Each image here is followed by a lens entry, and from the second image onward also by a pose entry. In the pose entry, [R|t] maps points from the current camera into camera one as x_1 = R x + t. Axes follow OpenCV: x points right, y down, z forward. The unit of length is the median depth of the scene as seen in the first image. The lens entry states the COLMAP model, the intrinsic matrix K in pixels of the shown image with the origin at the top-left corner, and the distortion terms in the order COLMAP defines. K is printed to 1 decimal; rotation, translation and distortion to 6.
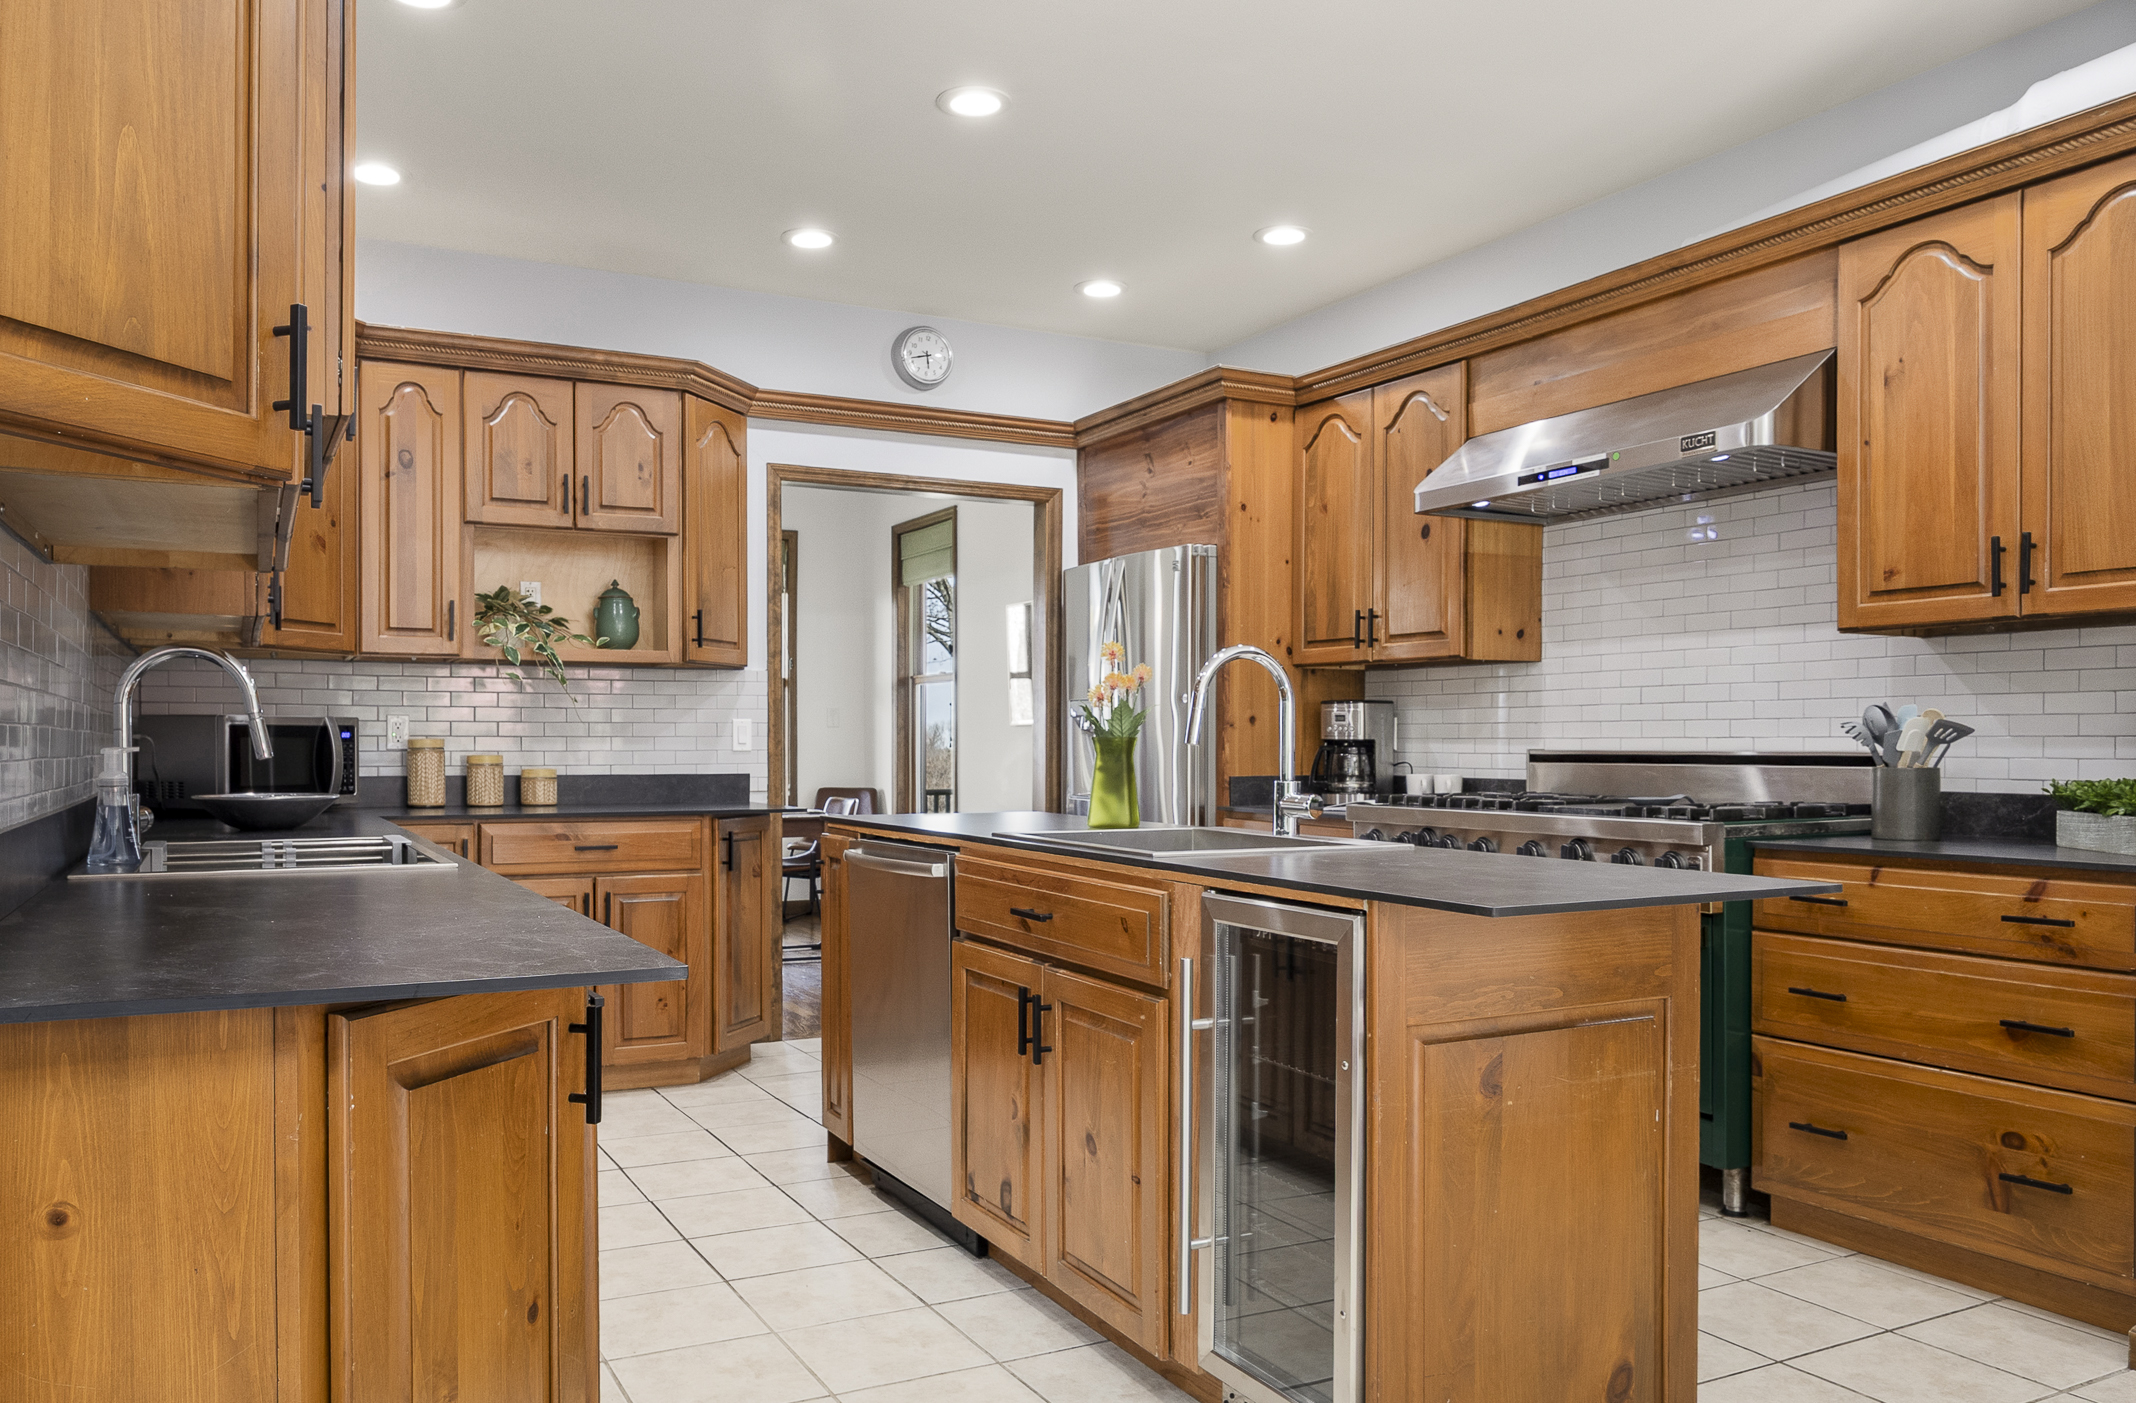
lens RADIAL K [[1553.3, 0, 1063.8], [0, 1553.3, 719.2], [0, 0, 1]] dist [-0.041477, -0.000538]
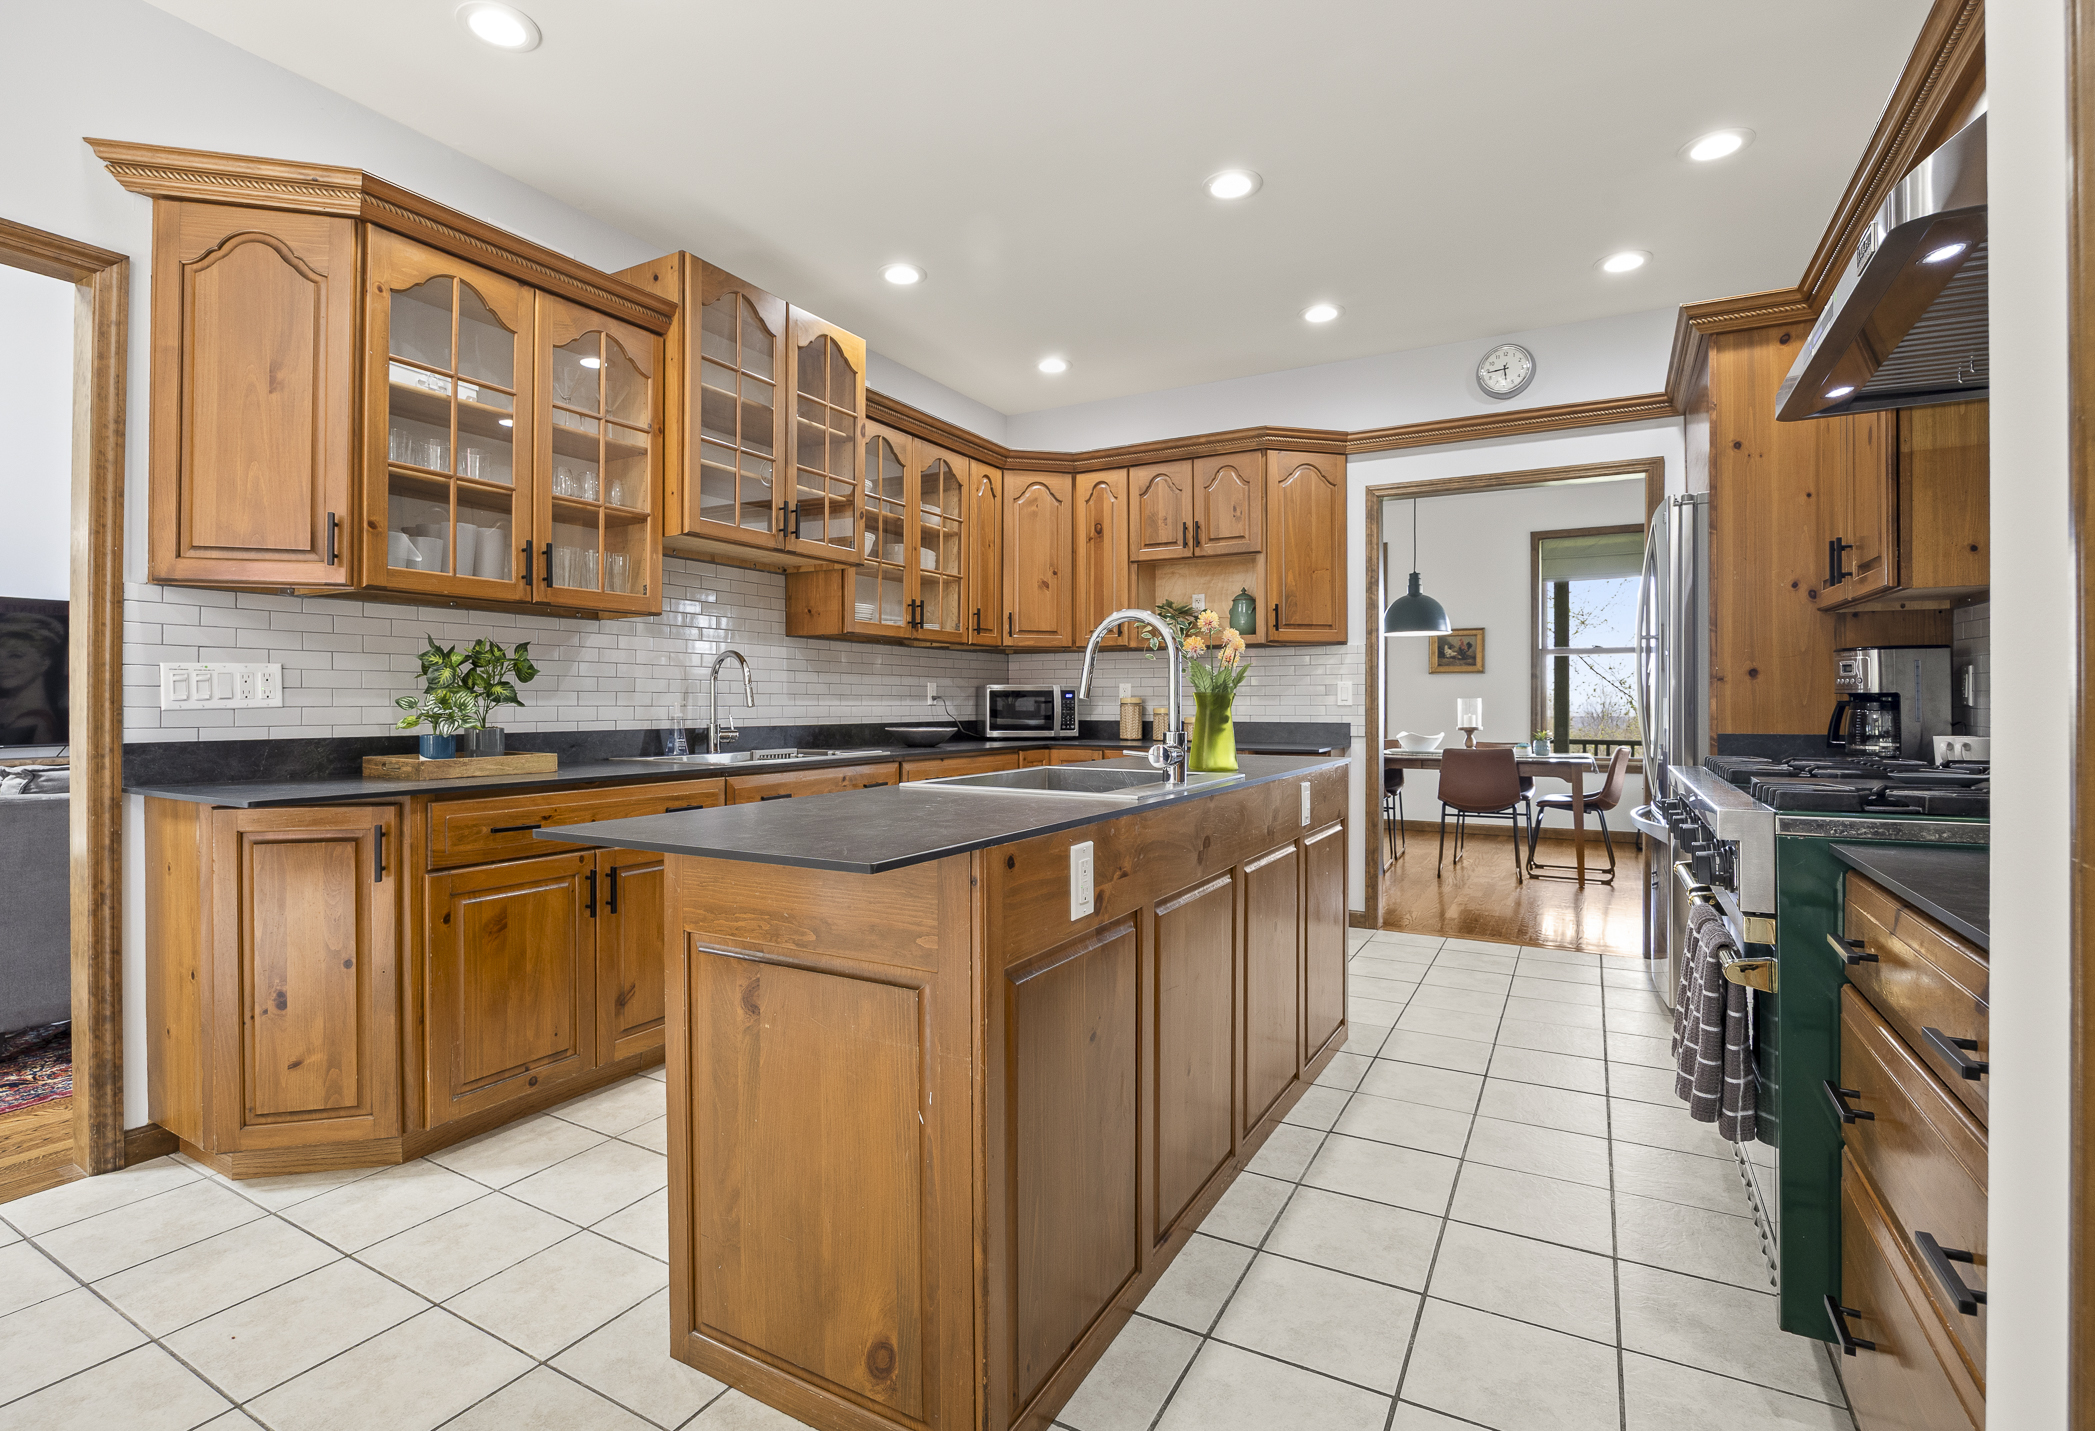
lens RADIAL K [[1010.6, 0, 1041.4], [0, 1010.6, 704.4], [0, 0, 1]] dist [-0.000106, 0.000367]
pose [[0.544449, 0.000518, -0.838794, 0.413464], [0.014504, 0.999844, 0.010032, 0.007544], [0.838669, -0.017628, 0.544356, 0.324736]]
